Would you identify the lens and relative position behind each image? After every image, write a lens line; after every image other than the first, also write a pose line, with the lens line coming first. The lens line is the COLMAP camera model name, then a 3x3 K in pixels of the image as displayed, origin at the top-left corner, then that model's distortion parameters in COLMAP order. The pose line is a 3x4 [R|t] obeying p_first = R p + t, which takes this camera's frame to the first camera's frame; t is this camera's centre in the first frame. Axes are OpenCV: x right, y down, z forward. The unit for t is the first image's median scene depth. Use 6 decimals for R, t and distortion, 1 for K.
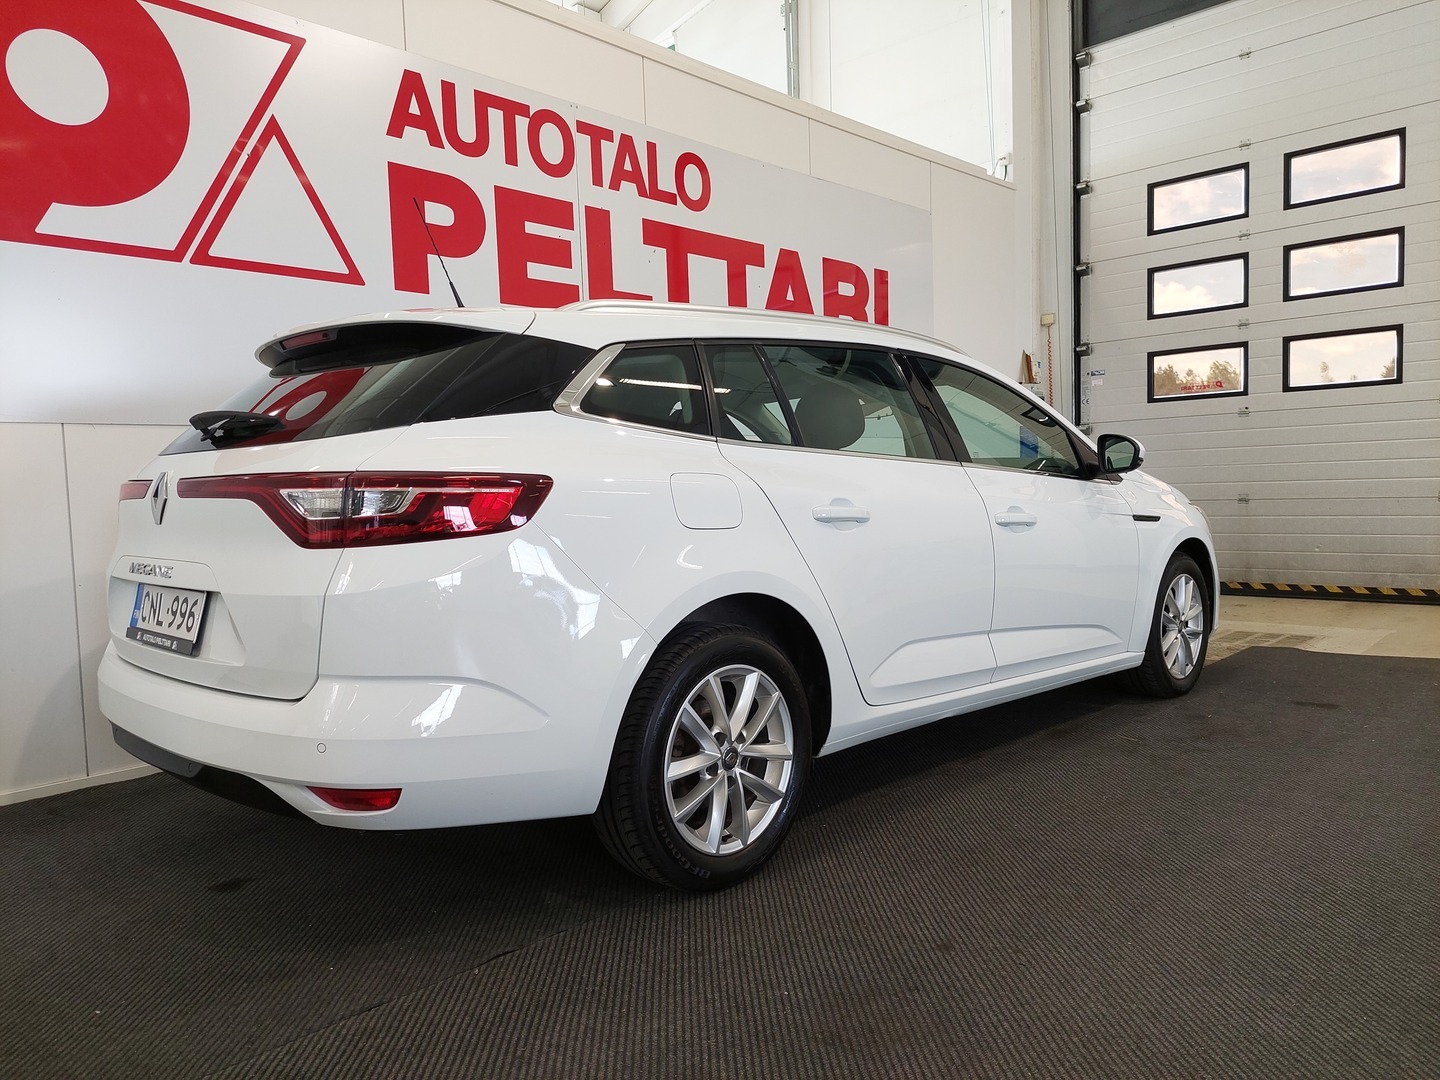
lens RADIAL K [[1032.5, 0, 715.6], [0, 1032.5, 535.4], [0, 0, 1]] dist [0.063732, -0.075931]
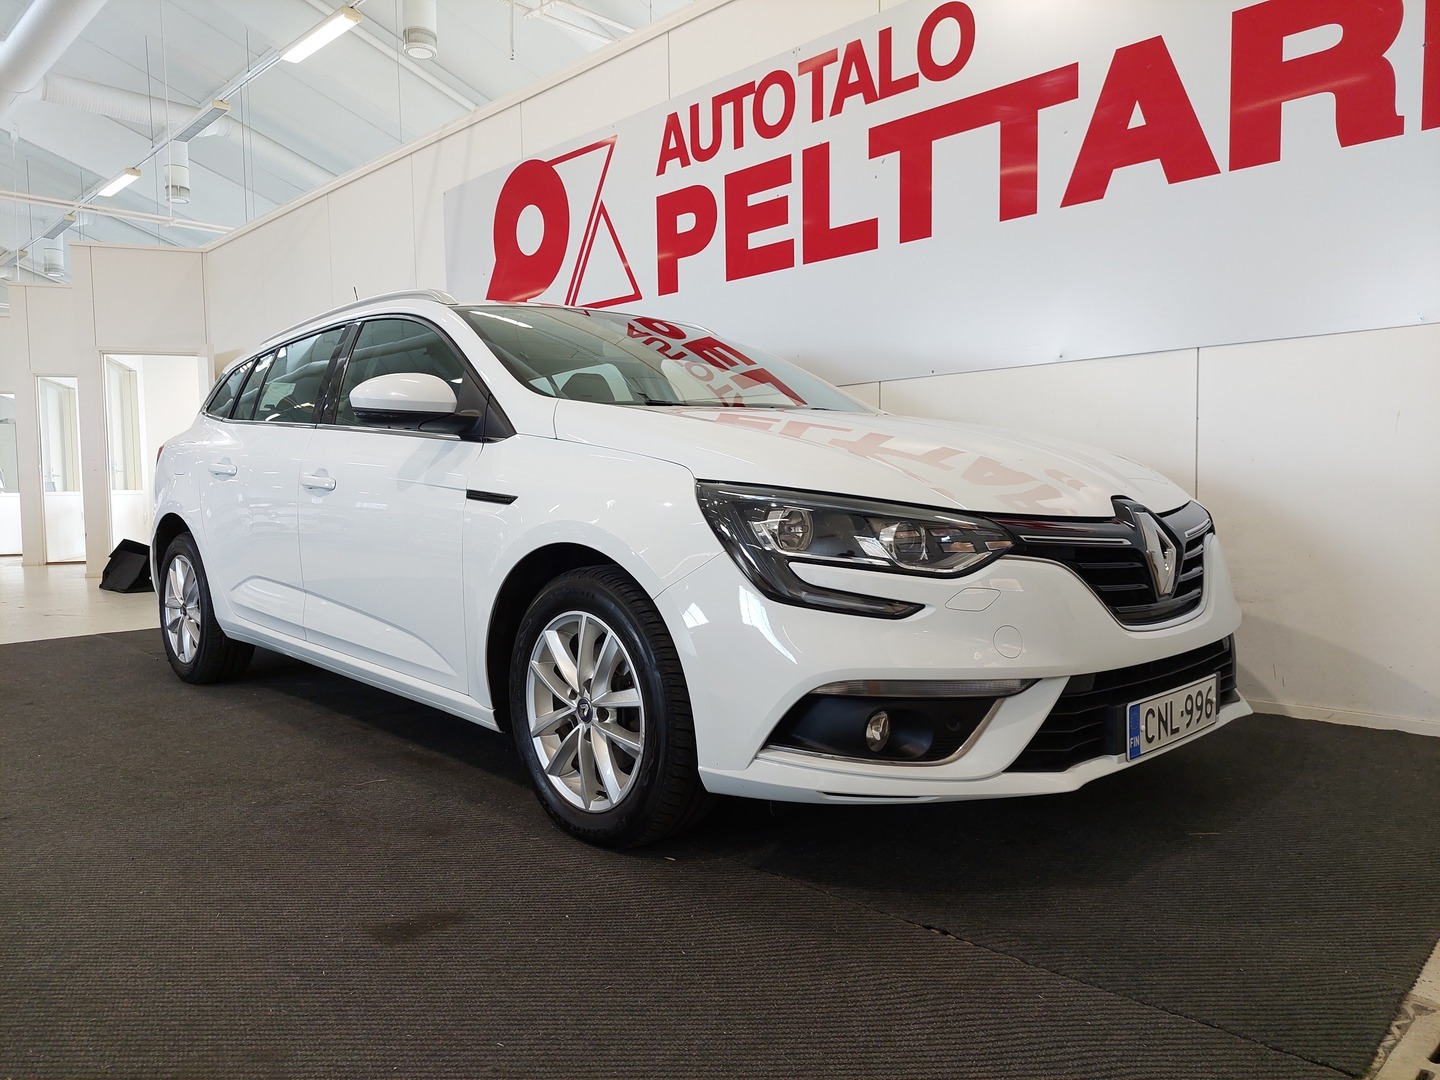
lens RADIAL K [[1032.5, 0, 715.6], [0, 1032.5, 535.4], [0, 0, 1]] dist [0.063732, -0.075931]
pose [[-0.031250, 0.081959, -0.996146, 0.918621], [-0.036114, 0.995889, 0.083071, -0.044878], [0.998859, 0.038571, -0.028161, 1.029751]]
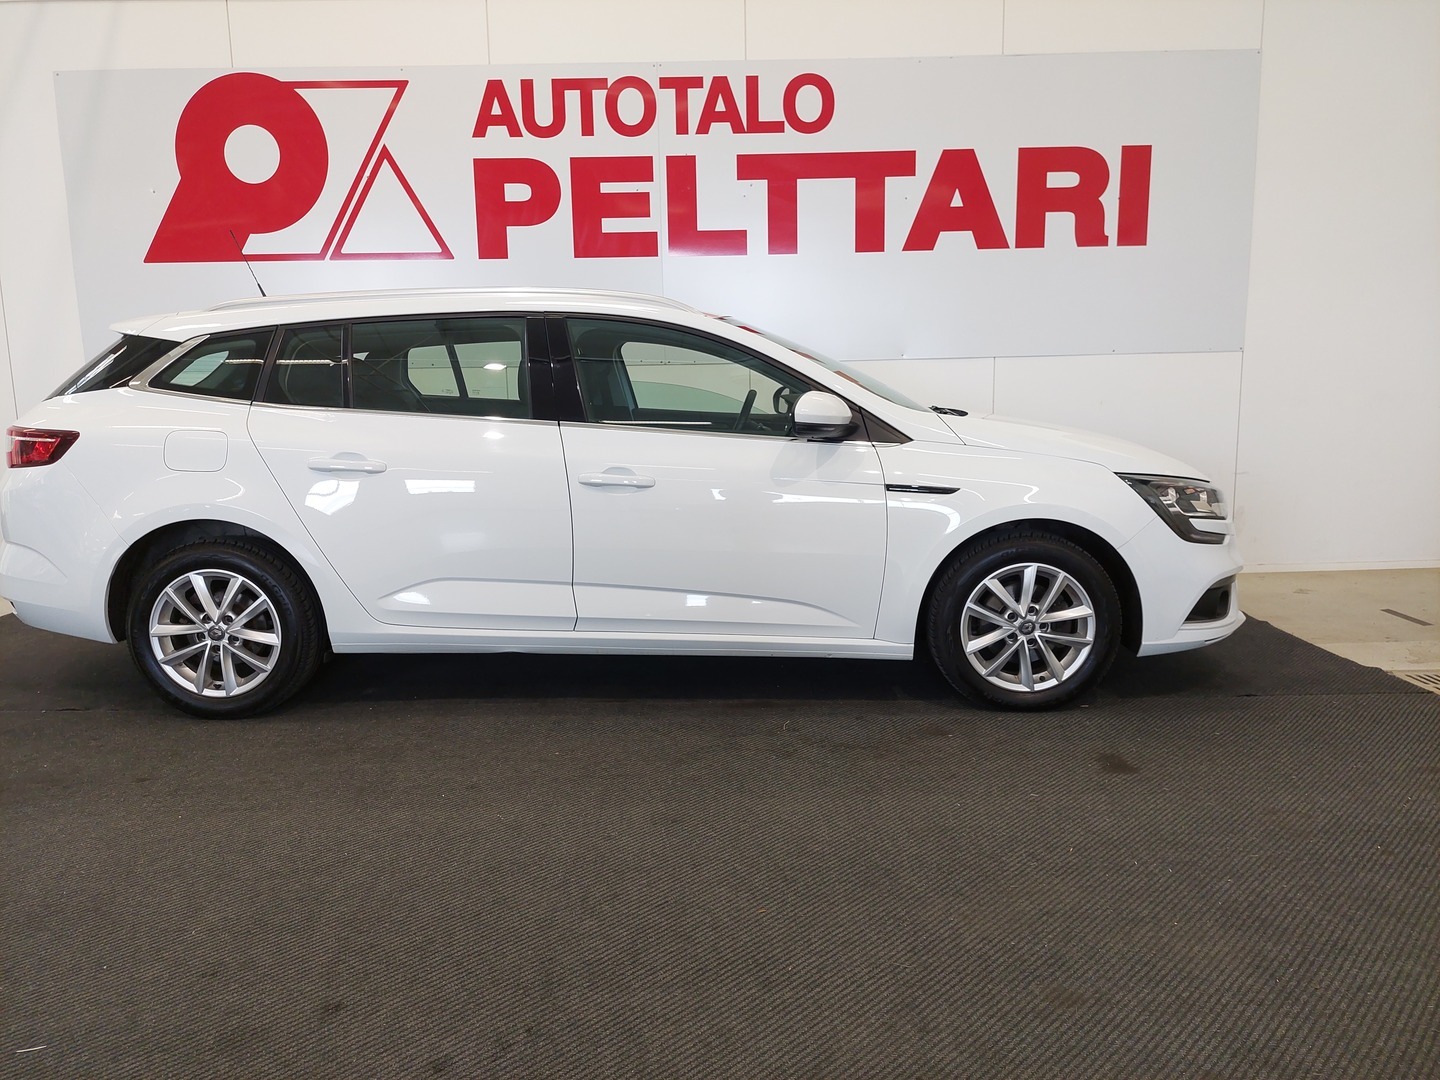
lens RADIAL K [[1040.3, 0, 719.1], [0, 1040.3, 522.7], [0, 0, 1]] dist [0.069708, -0.088235]
pose [[0.690556, 0.119802, -0.713288, 0.806741], [-0.041936, 0.991160, 0.125874, -0.079499], [0.722062, -0.057010, 0.689476, 0.269513]]
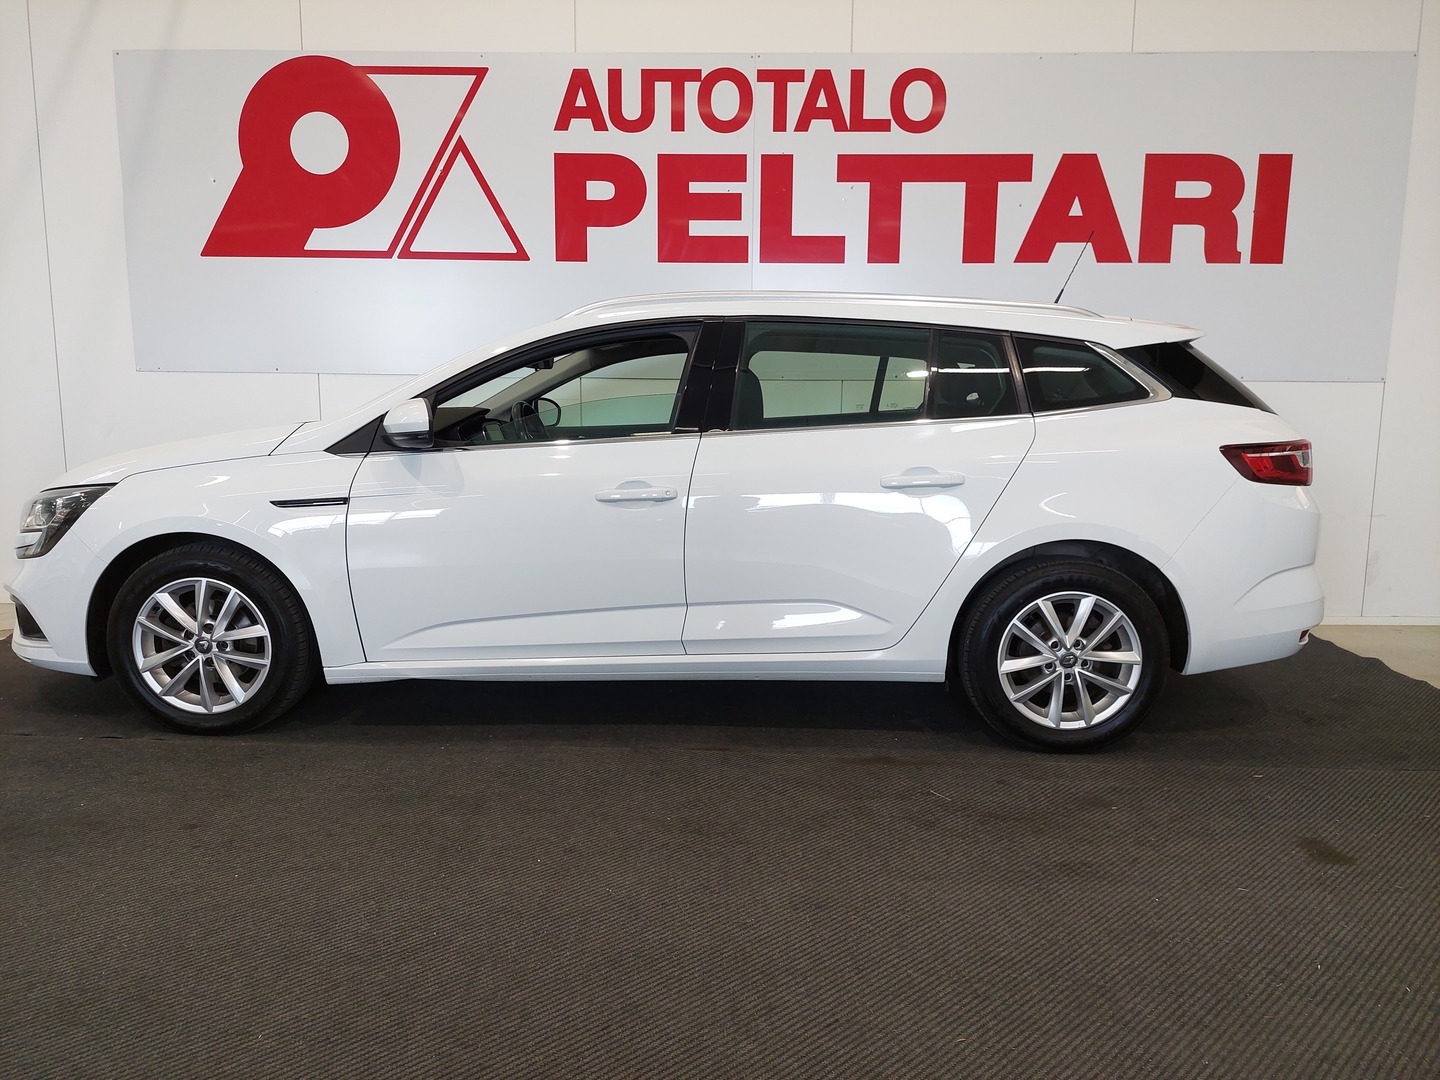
lens RADIAL K [[1039.0, 0, 720.0], [0, 1039.0, 540.0], [0, 0, 1]] dist [0.070313, -0.086057]
pose [[0.670142, 0.133542, -0.730121, 0.696250], [-0.070081, 0.990671, 0.116874, -0.063782], [0.738917, -0.027155, 0.673249, 0.285182]]
